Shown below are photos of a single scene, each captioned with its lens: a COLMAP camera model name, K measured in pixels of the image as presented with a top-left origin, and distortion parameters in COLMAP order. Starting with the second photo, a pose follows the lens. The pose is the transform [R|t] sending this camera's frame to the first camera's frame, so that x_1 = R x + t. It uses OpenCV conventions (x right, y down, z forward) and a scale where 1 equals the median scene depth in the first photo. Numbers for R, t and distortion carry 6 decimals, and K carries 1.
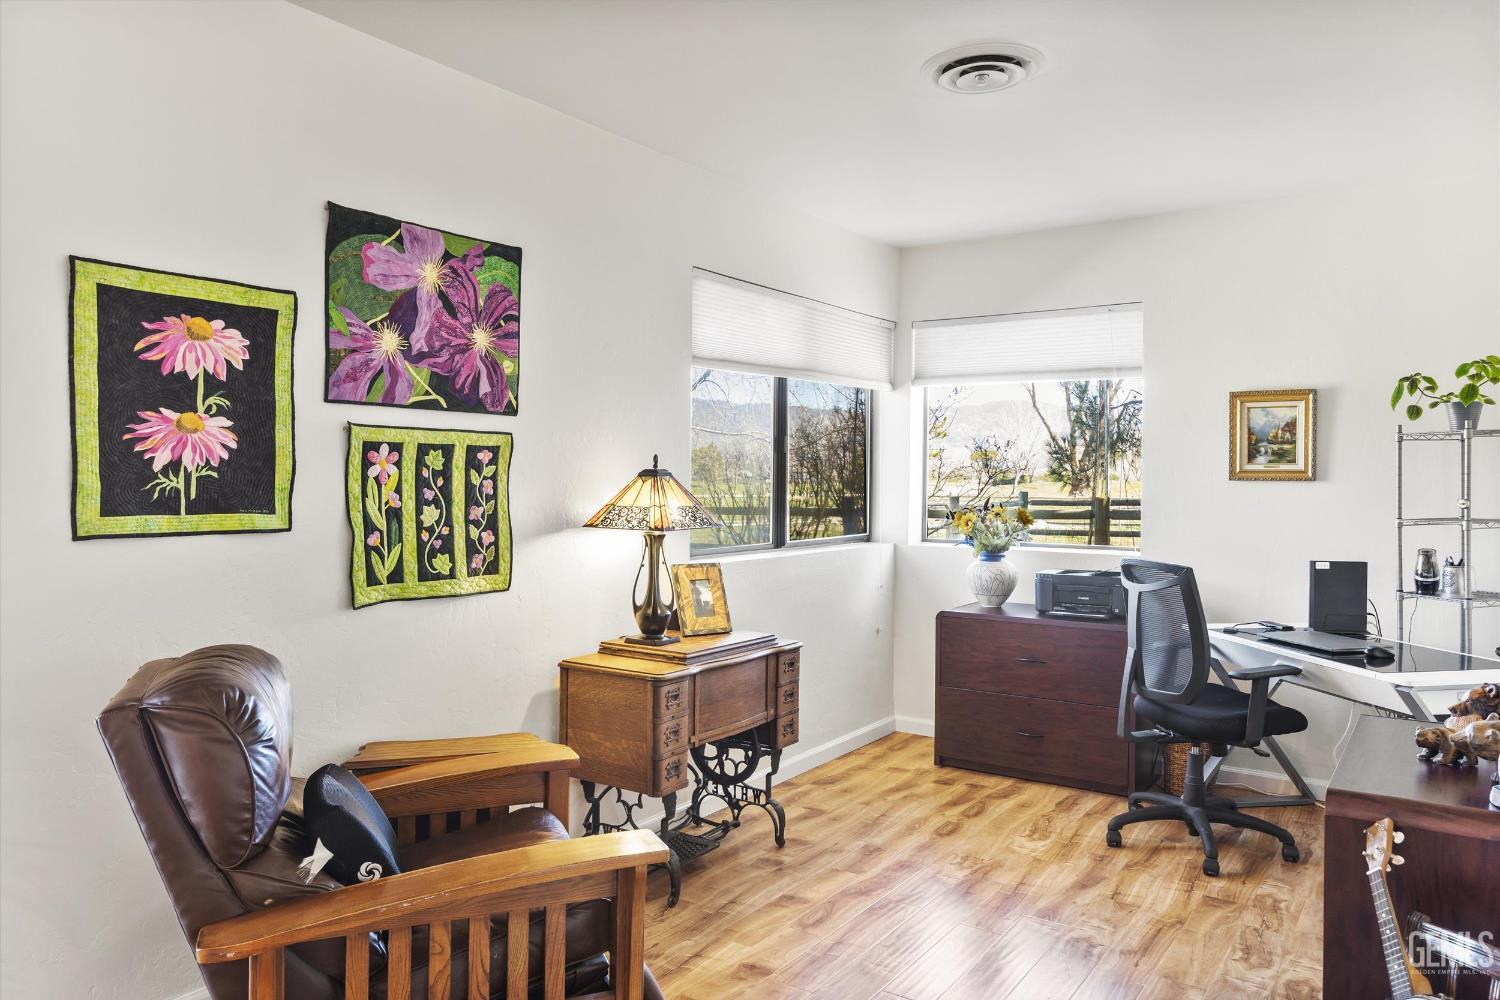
lens RADIAL K [[1064.4, 0, 749.5], [0, 1064.4, 495.0], [0, 0, 1]] dist [-0.009680, 0.012612]
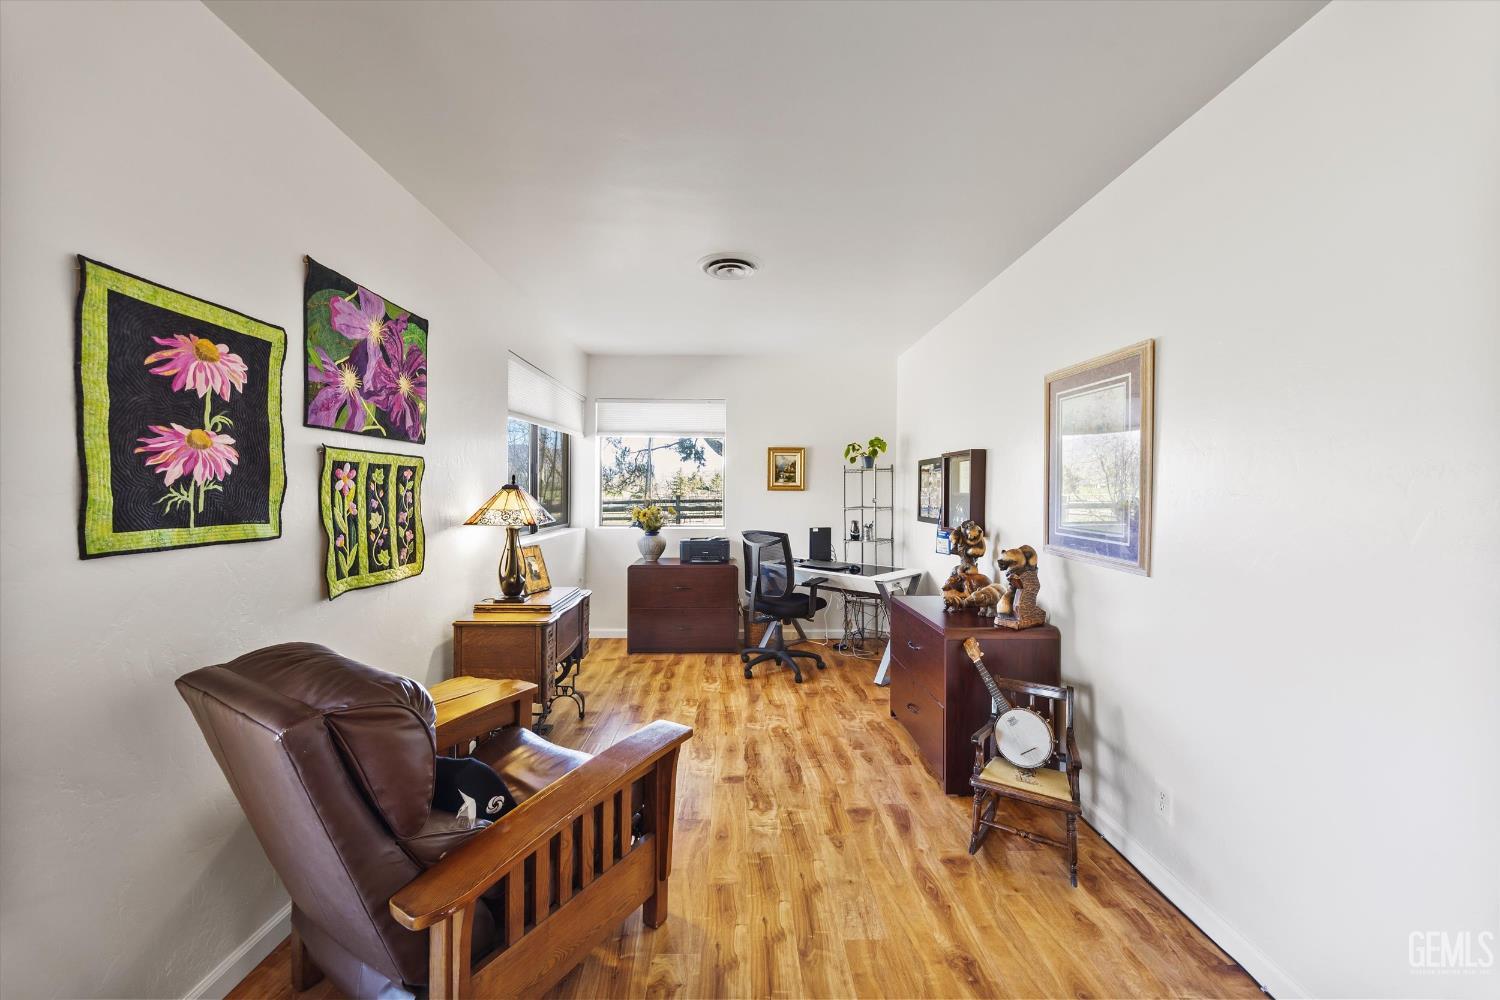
lens RADIAL K [[575.3, 0, 752.2], [0, 575.3, 496.5], [0, 0, 1]] dist [-0.001803, -0.000406]
pose [[0.804607, -0.008585, 0.593745, -0.328810], [0.009510, 0.999954, 0.001571, -0.005512], [-0.593731, 0.004382, 0.804652, 0.172398]]
